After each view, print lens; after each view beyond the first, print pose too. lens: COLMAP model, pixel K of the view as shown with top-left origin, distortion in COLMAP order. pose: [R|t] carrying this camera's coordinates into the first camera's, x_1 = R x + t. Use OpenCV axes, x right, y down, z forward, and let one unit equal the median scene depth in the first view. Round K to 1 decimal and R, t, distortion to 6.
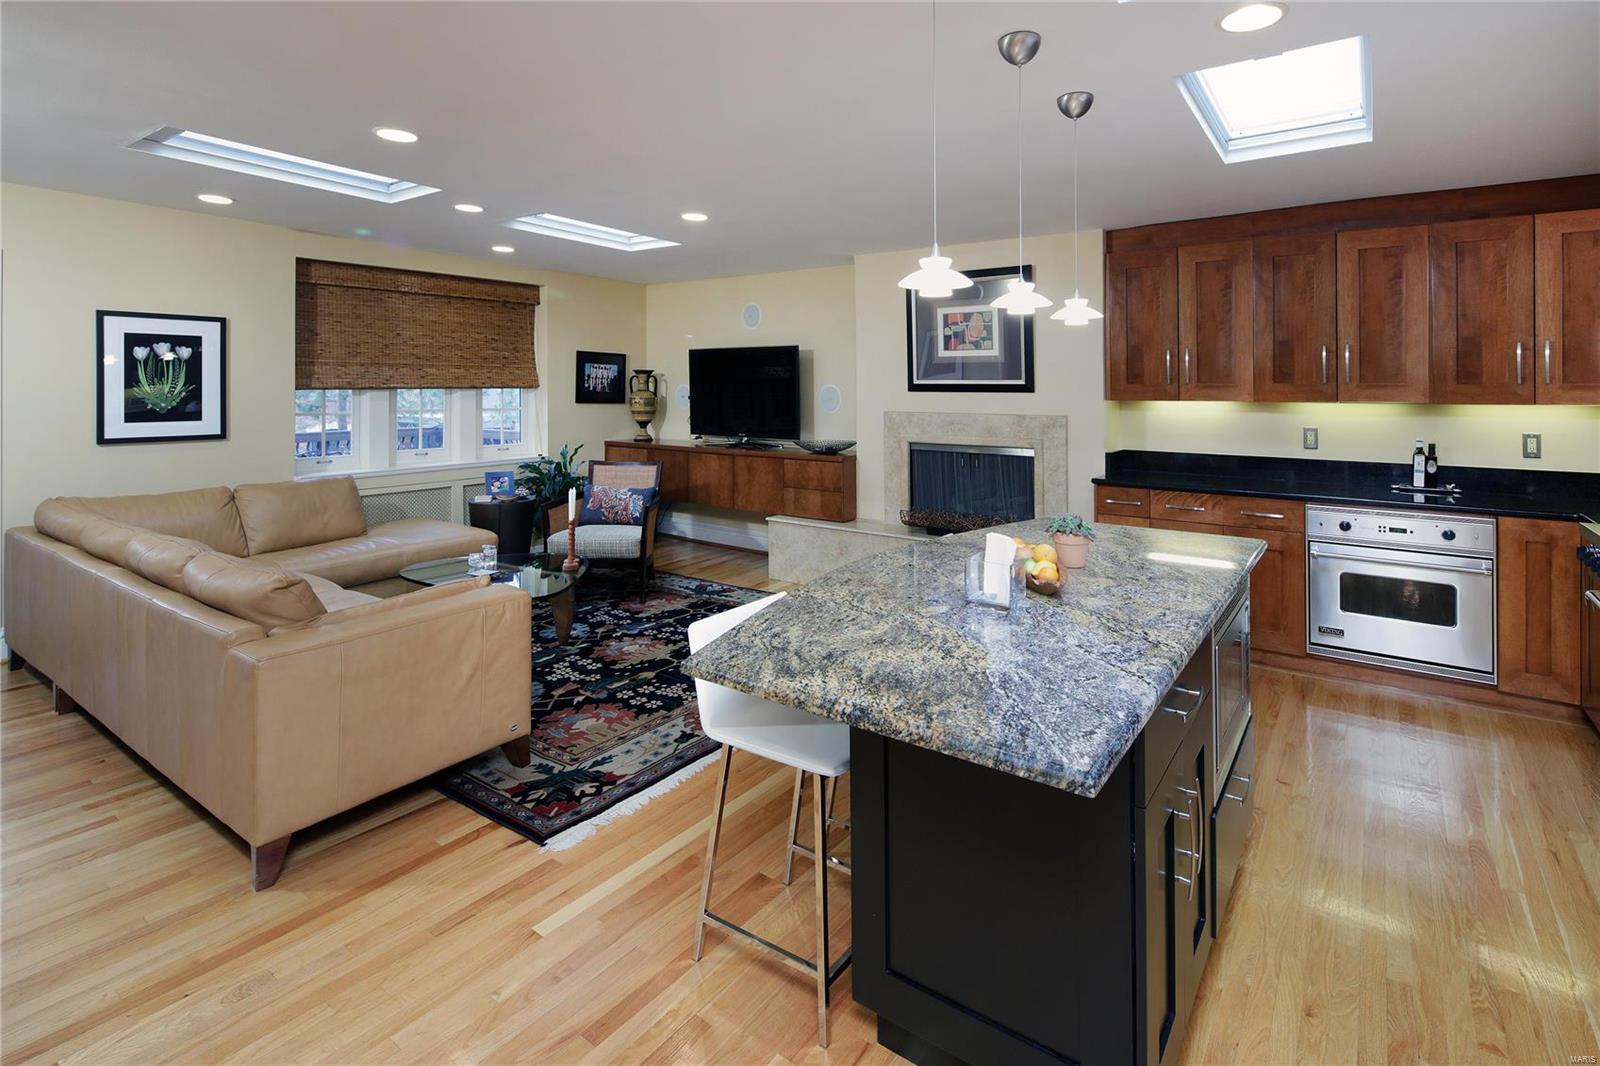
lens RADIAL K [[894.0, 0, 837.7], [0, 894.0, 402.3], [0, 0, 1]] dist [-0.001821, -0.002726]
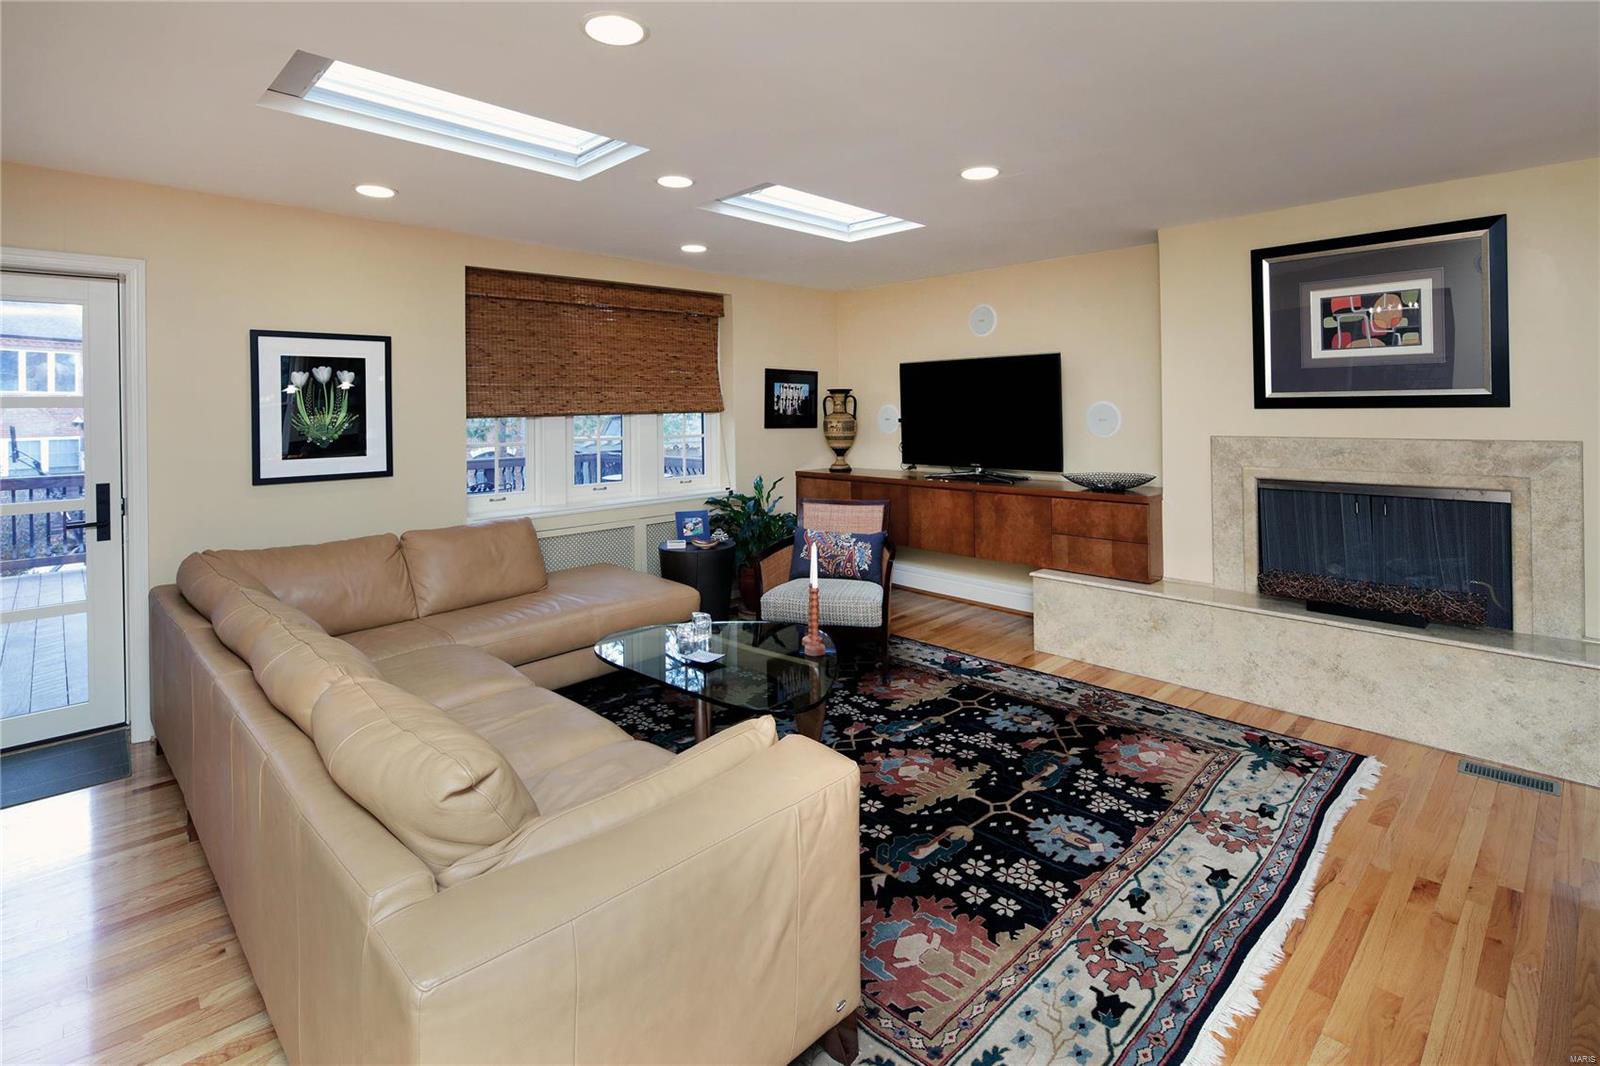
lens RADIAL K [[777.3, 0, 798.9], [0, 777.3, 415.2], [0, 0, 1]] dist [-0.000160, -0.000444]
pose [[0.990964, -0.015486, -0.133232, -0.192263], [0.014472, 0.999859, -0.008574, -0.006241], [0.133346, 0.006568, 0.991048, 0.303561]]
